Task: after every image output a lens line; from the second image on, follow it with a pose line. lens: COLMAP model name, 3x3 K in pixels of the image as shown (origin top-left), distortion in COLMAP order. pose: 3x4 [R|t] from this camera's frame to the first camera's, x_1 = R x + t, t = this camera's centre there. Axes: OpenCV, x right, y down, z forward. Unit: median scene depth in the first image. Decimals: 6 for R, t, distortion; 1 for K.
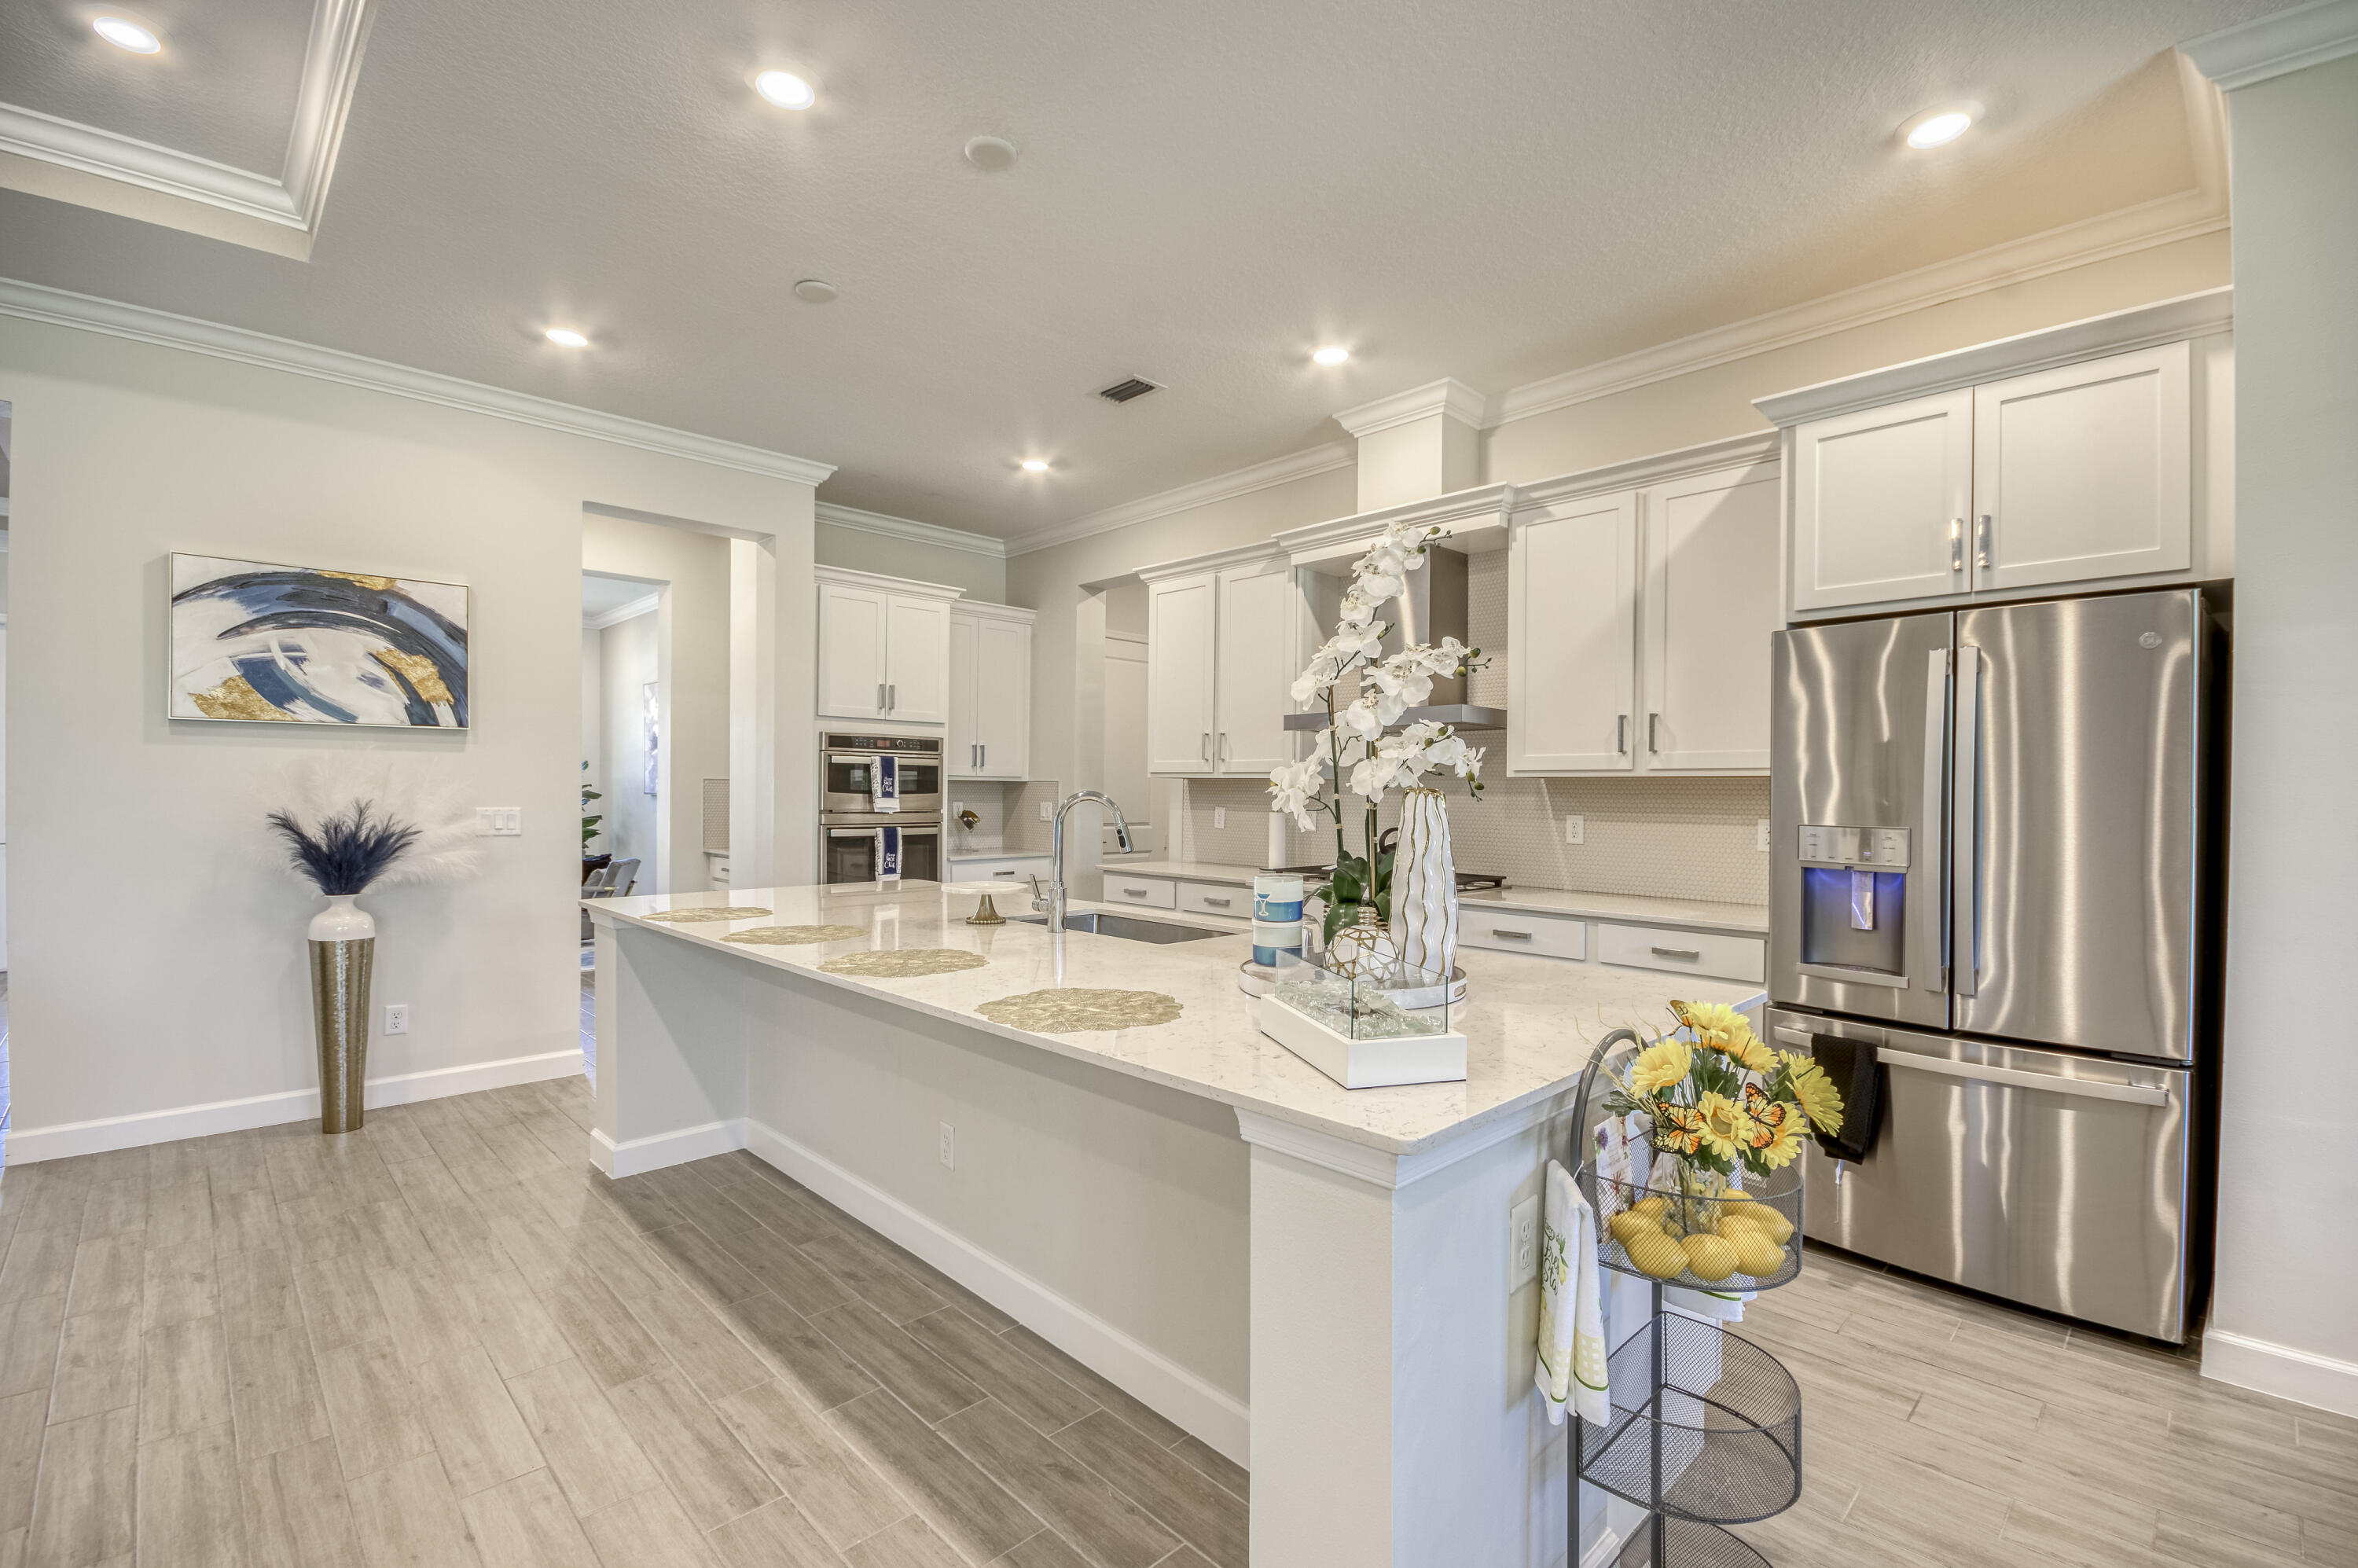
lens RADIAL K [[1051.6, 0, 1175.2], [0, 1051.6, 791.0], [0, 0, 1]] dist [0.001708, -0.002369]
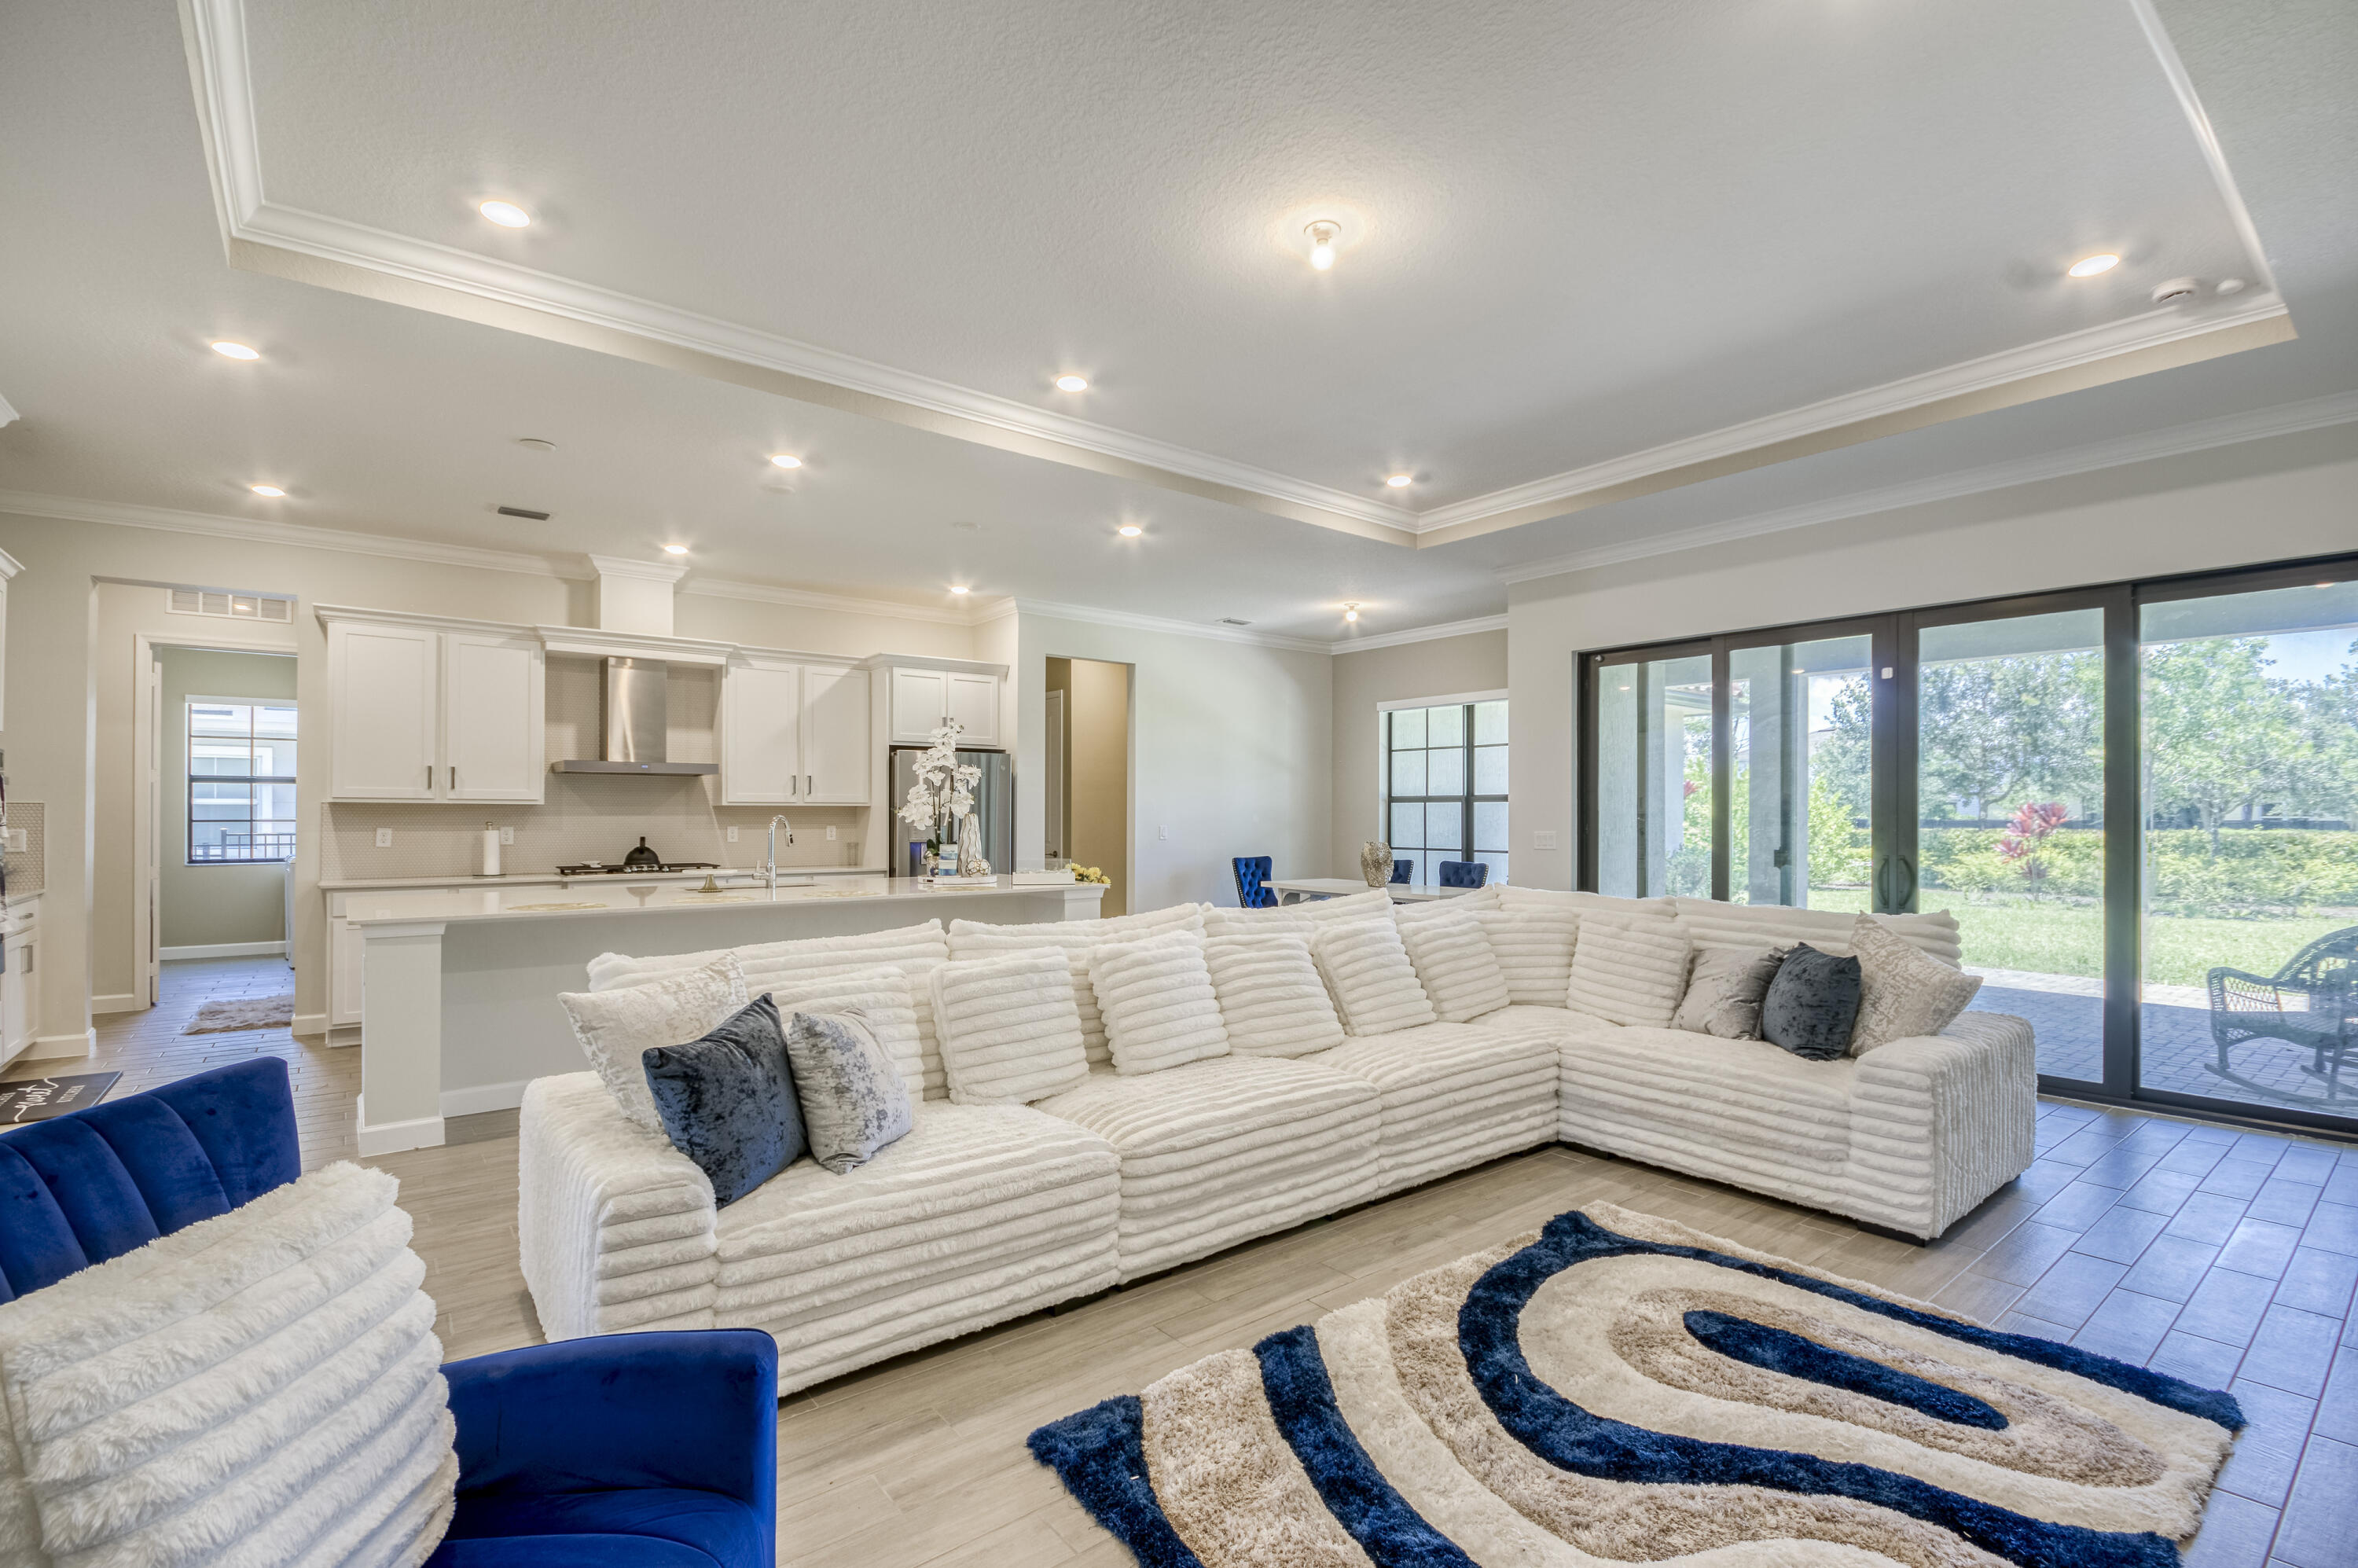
lens RADIAL K [[1051.6, 0, 1211.8], [0, 1051.6, 807.3], [0, 0, 1]] dist [0.001708, -0.002369]
pose [[0.075637, -0.000436, 0.997135, -1.367211], [0.000791, 1.000000, 0.000377, -0.009864], [-0.997135, 0.000760, 0.075637, 0.042754]]
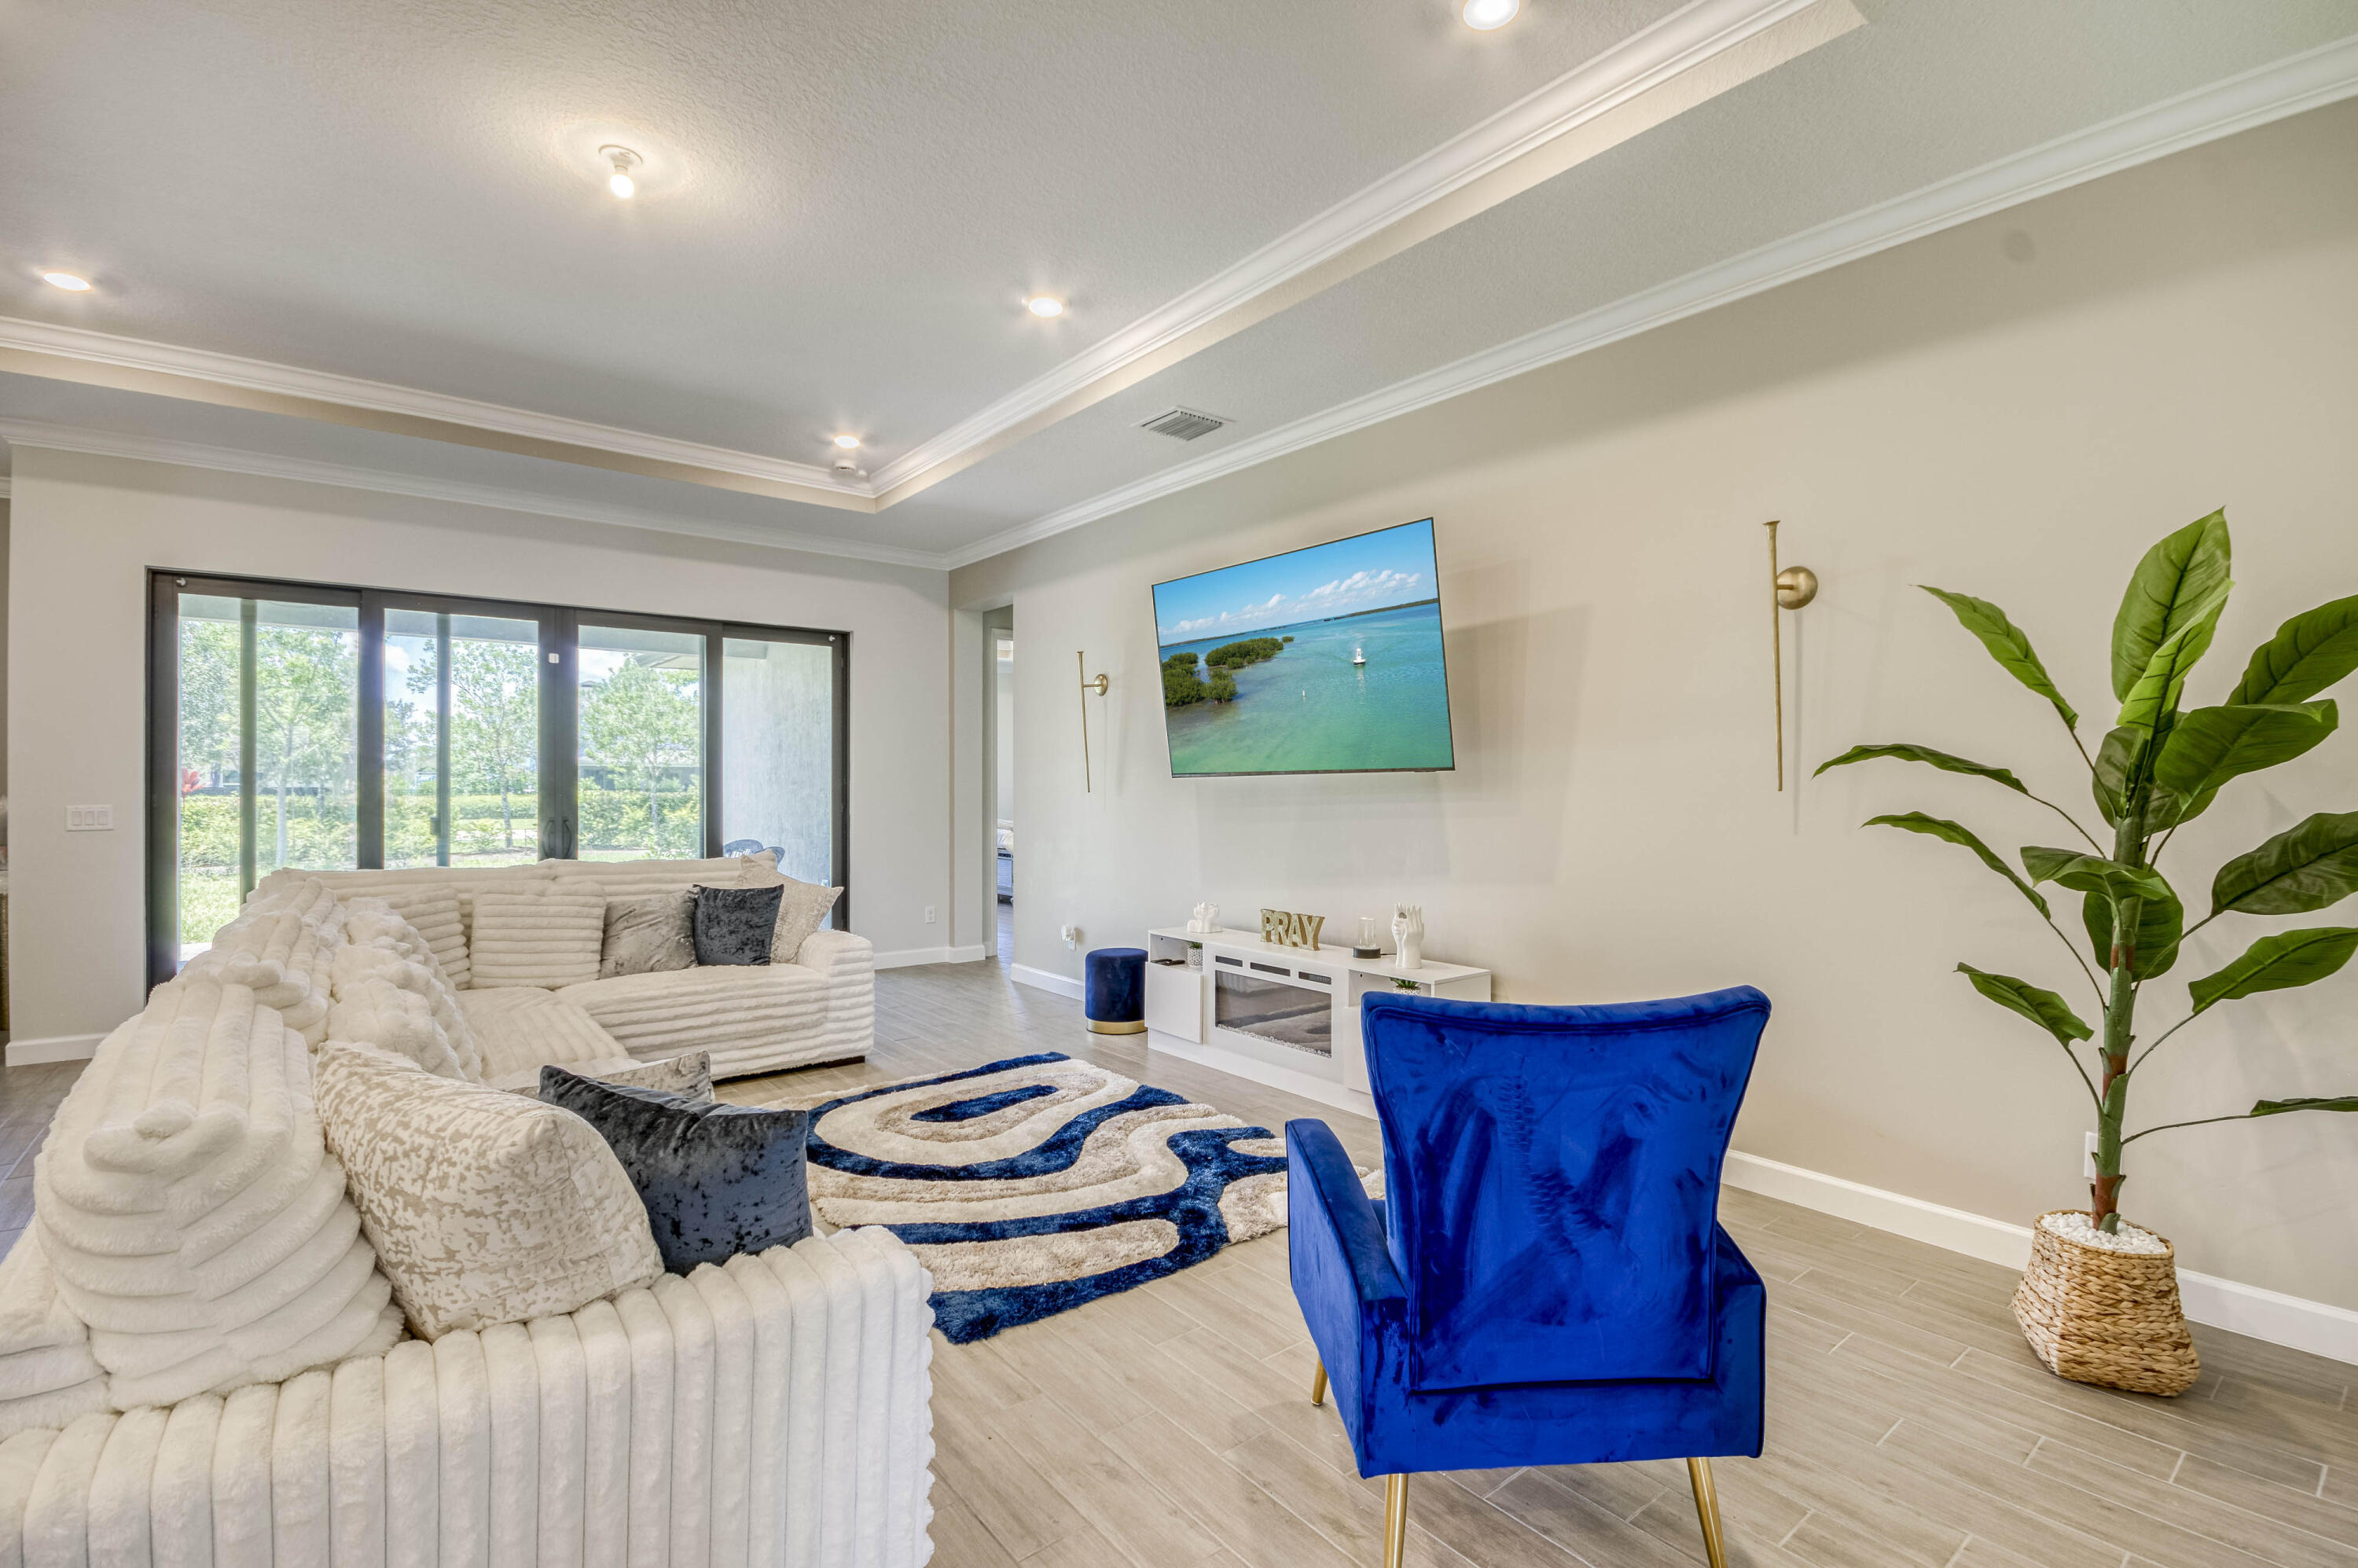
lens RADIAL K [[1051.6, 0, 1199.6], [0, 1051.6, 760.7], [0, 0, 1]] dist [0.001708, -0.002369]
pose [[-0.995972, -0.006042, 0.089464, -1.040038], [-0.007663, 0.999813, -0.017781, -0.008521], [-0.089340, -0.018395, -0.995831, 0.739833]]
